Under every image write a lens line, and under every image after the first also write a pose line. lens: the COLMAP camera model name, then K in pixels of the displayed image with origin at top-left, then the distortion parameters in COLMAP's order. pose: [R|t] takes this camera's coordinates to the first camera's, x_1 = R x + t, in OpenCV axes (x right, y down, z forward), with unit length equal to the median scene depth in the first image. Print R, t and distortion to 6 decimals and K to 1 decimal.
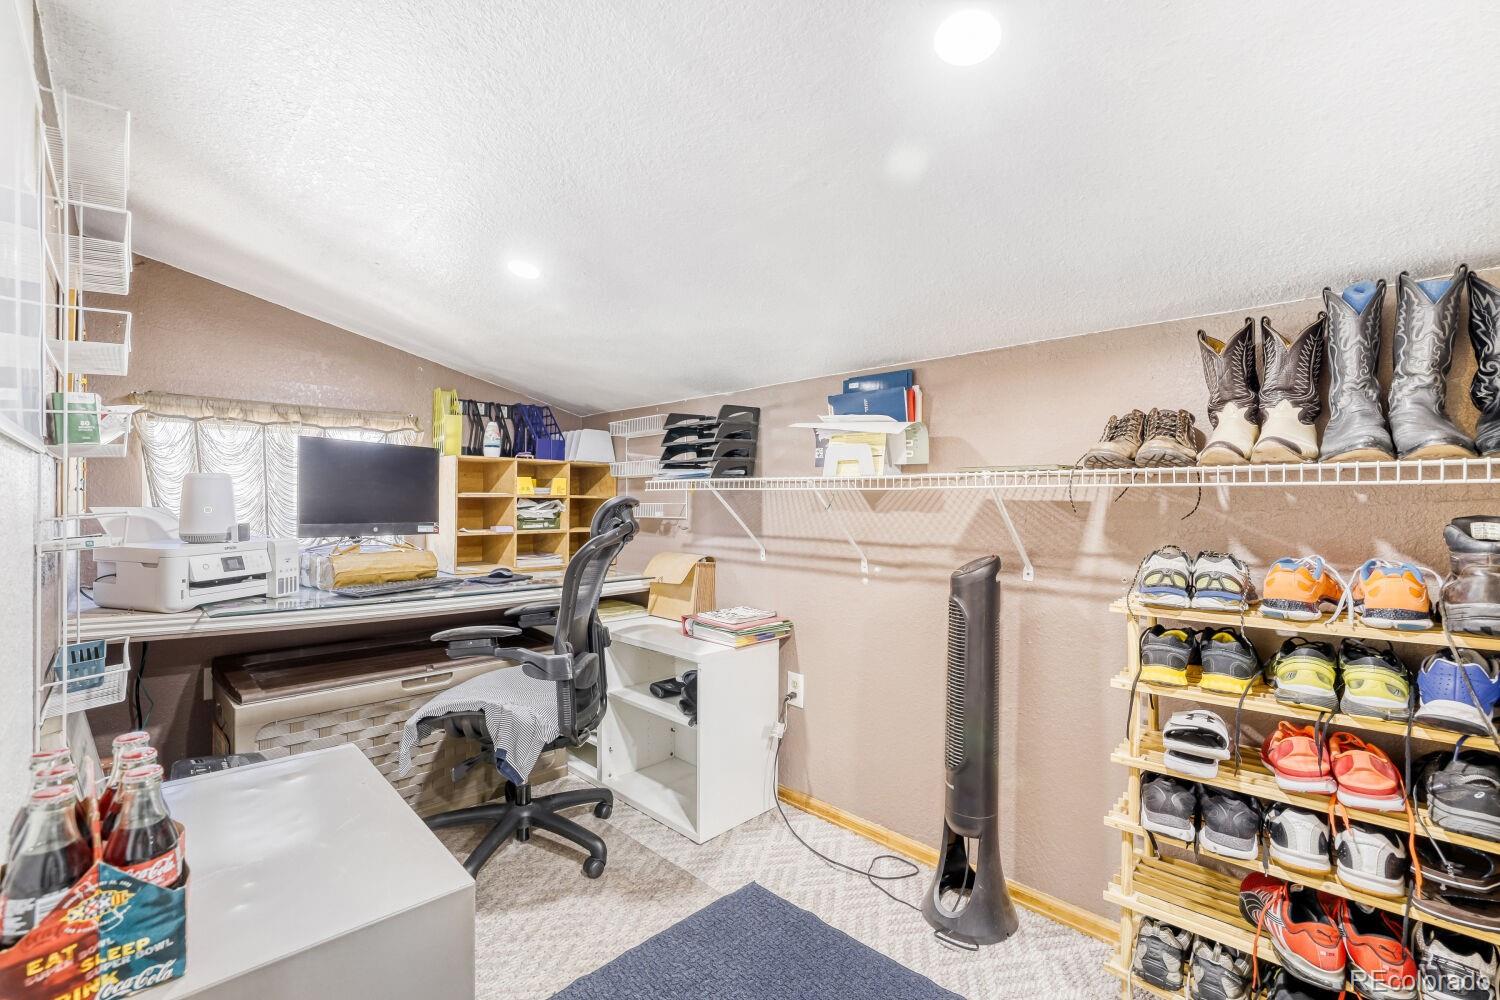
lens RADIAL K [[648.7, 0, 745.1], [0, 648.7, 501.3], [0, 0, 1]] dist [-0.018399, 0.001149]
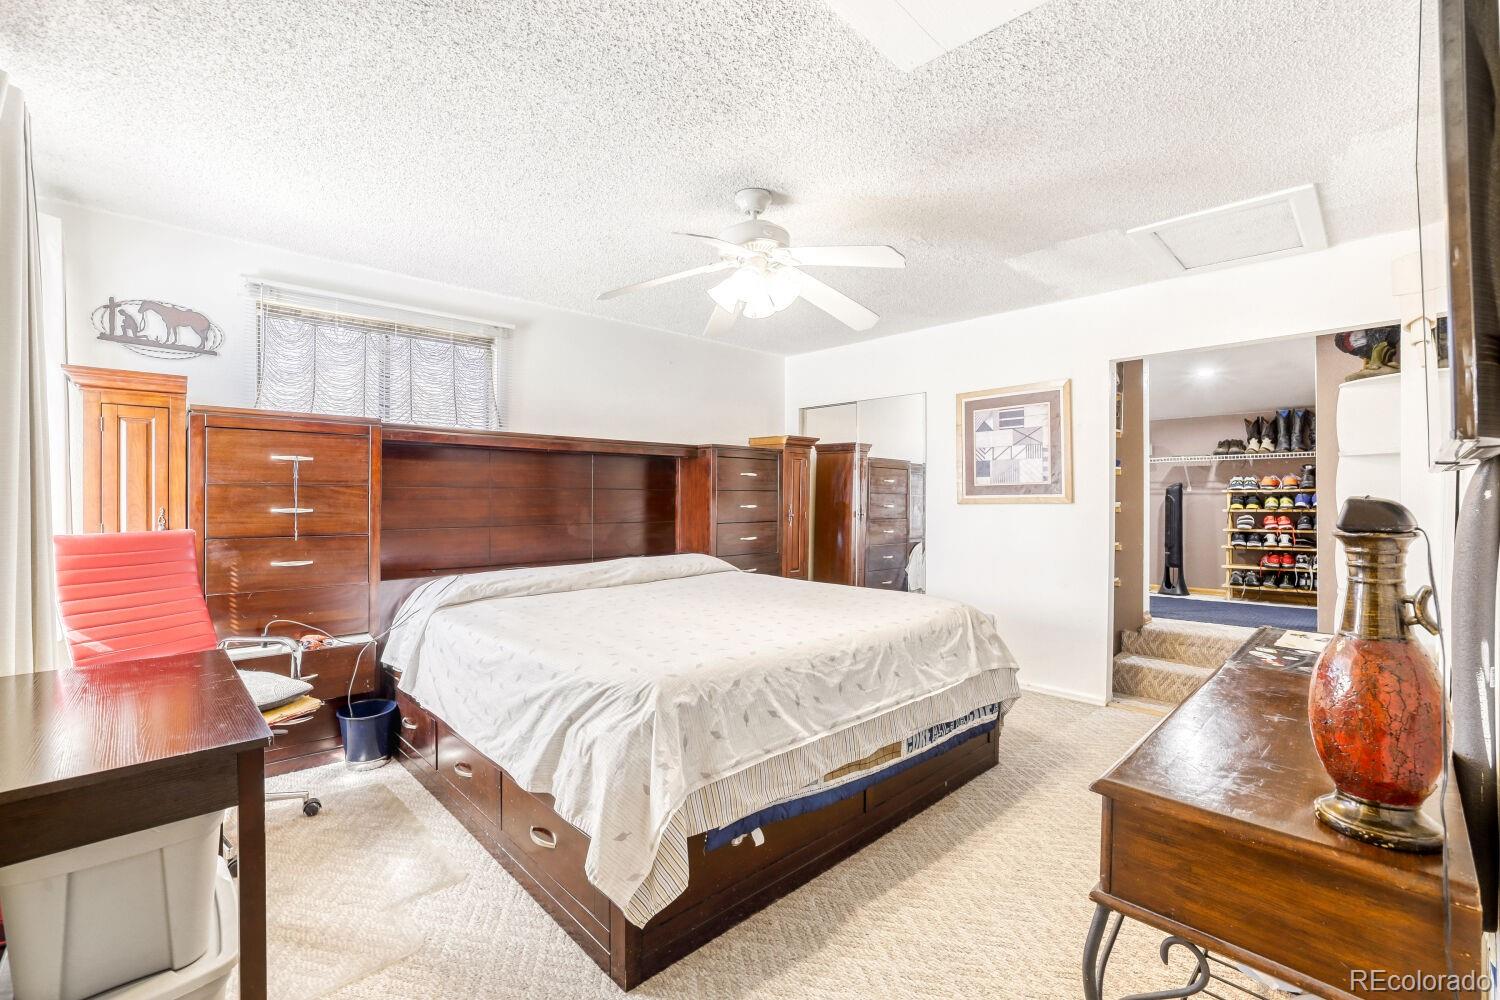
lens RADIAL K [[648.7, 0, 759.7], [0, 648.7, 499.2], [0, 0, 1]] dist [-0.018399, 0.001149]
pose [[0.999851, 0.002848, 0.017012, -2.410240], [-0.002788, 0.999990, -0.003587, 0.249650], [-0.017022, 0.003539, 0.999849, -2.973352]]
